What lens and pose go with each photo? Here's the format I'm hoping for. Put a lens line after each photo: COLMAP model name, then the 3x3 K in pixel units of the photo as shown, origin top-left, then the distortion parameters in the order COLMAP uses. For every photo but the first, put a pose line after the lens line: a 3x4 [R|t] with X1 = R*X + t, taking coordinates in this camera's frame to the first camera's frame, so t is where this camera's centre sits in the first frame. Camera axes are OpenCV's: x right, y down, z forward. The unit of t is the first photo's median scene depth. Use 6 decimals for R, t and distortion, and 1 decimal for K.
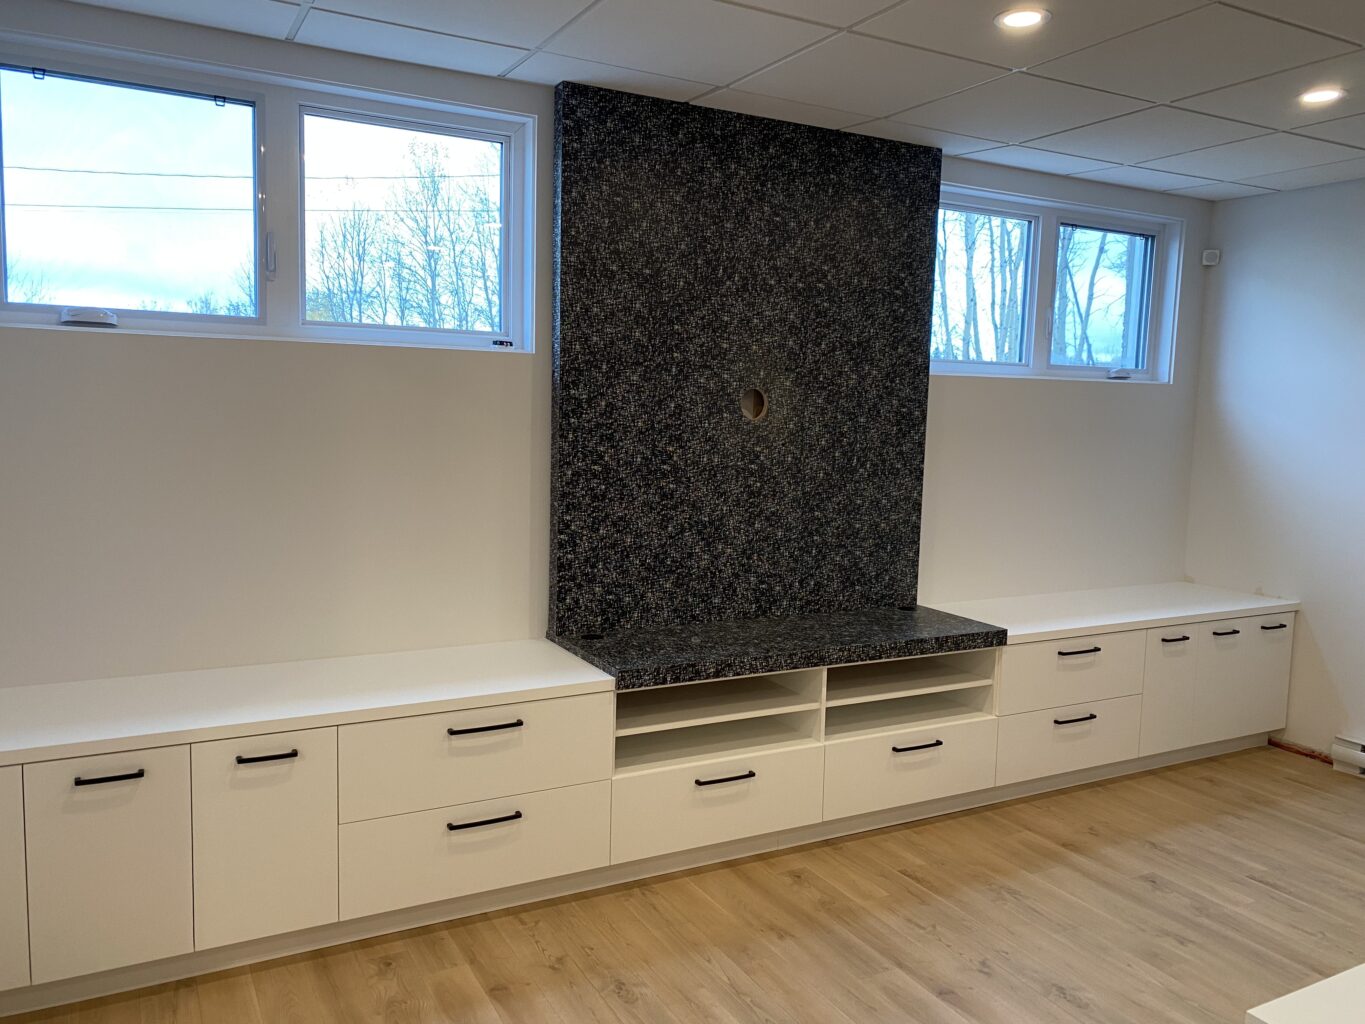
lens RADIAL K [[1044.7, 0, 683.0], [0, 1044.7, 501.3], [0, 0, 1]] dist [0.065944, -0.100387]
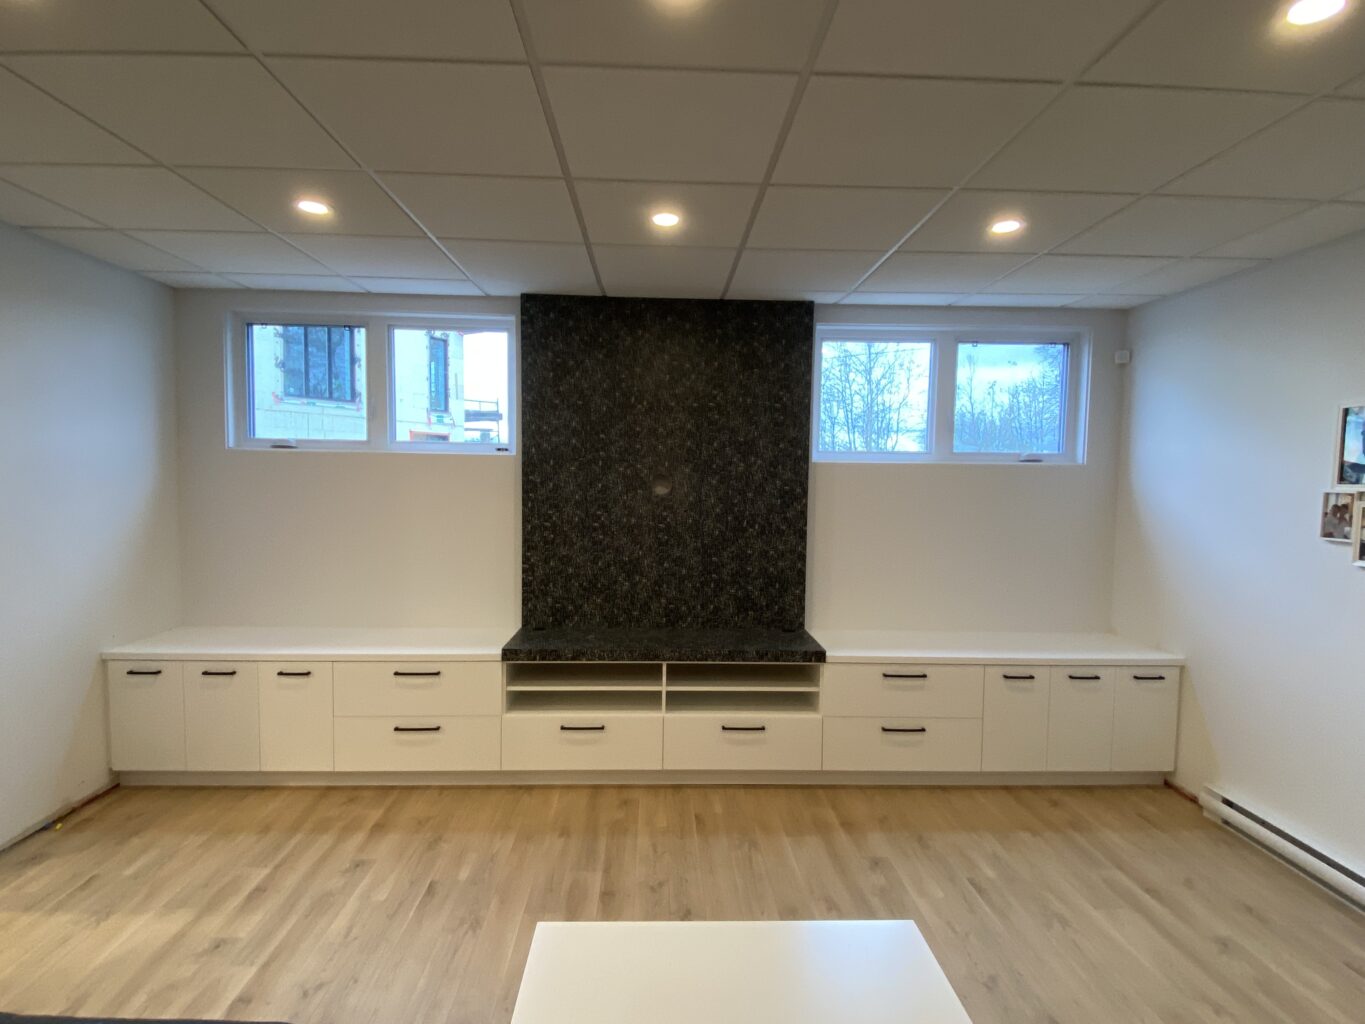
lens RADIAL K [[695.6, 0, 682.5], [0, 695.6, 512.0], [0, 0, 1]] dist [0.071369, -0.084578]
pose [[0.895564, 0.008867, -0.444843, 0.551906], [-0.034400, 0.998189, -0.049359, -0.004427], [0.443600, 0.059507, 0.894247, 0.117208]]
